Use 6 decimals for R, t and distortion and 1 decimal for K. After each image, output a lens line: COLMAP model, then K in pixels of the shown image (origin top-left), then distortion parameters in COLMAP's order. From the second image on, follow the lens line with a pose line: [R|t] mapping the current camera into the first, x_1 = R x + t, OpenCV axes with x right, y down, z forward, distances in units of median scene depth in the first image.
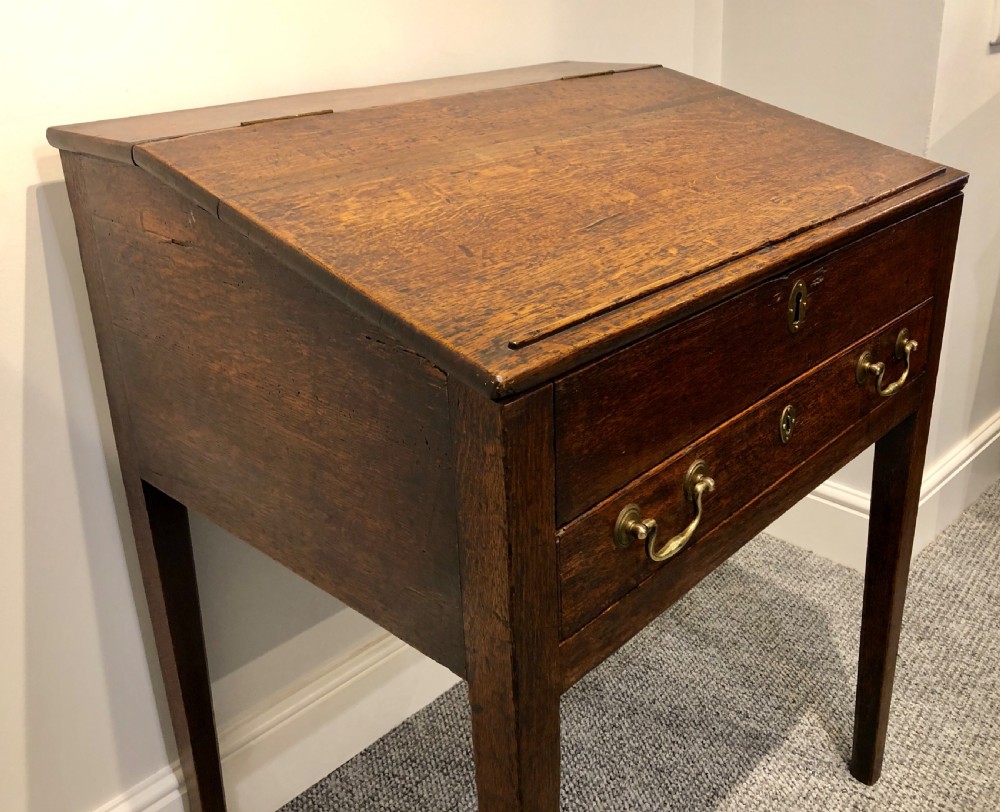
lens RADIAL K [[976.8, 0, 496.1], [0, 976.8, 359.8], [0, 0, 1]] dist [0.017464, 0.015627]
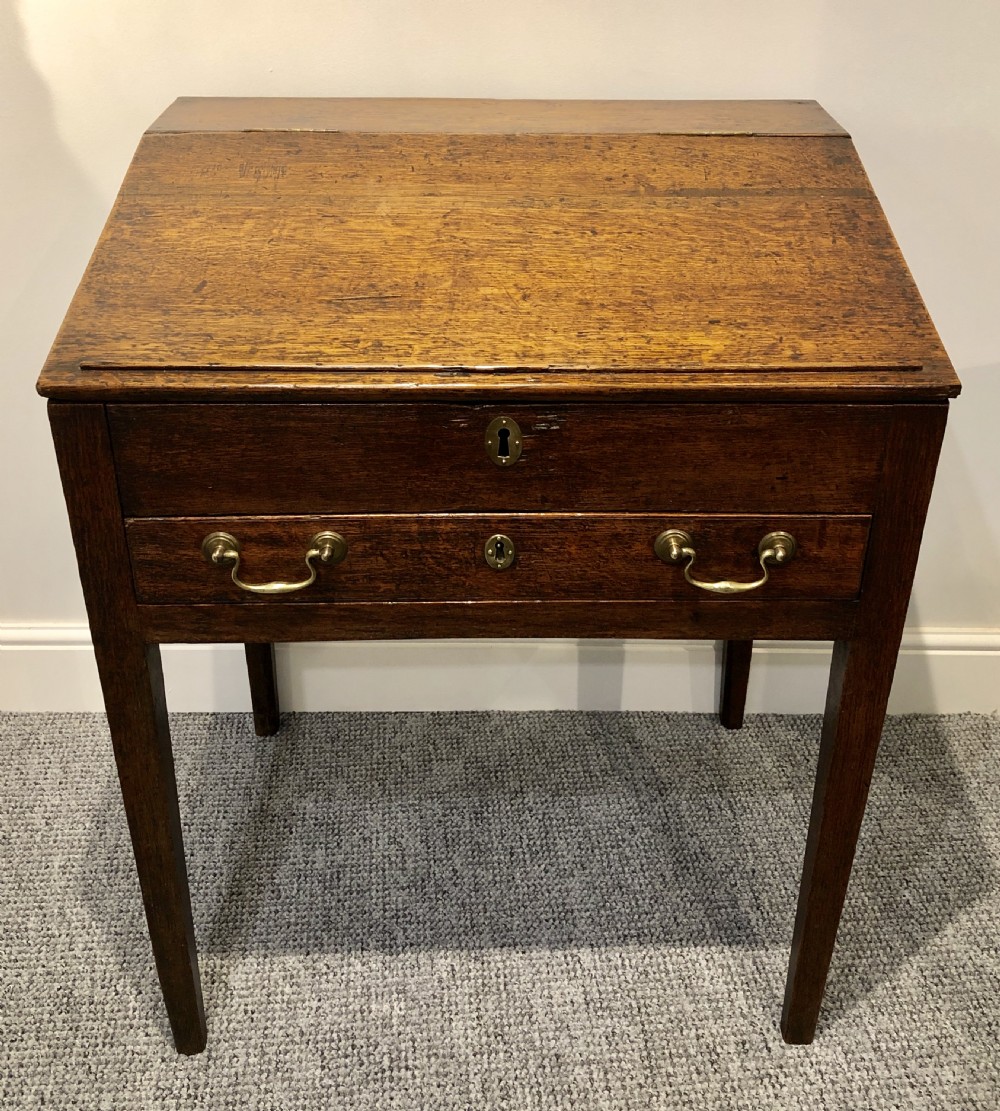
lens RADIAL K [[1237.4, 0, 521.3], [0, 1237.4, 465.3], [0, 0, 1]] dist [0.046082, -0.022200]
pose [[0.703583, 0.379182, -0.600992, 0.743862], [-0.291452, 0.925311, 0.242600, -0.234358], [0.648094, 0.004471, 0.761547, 0.048330]]
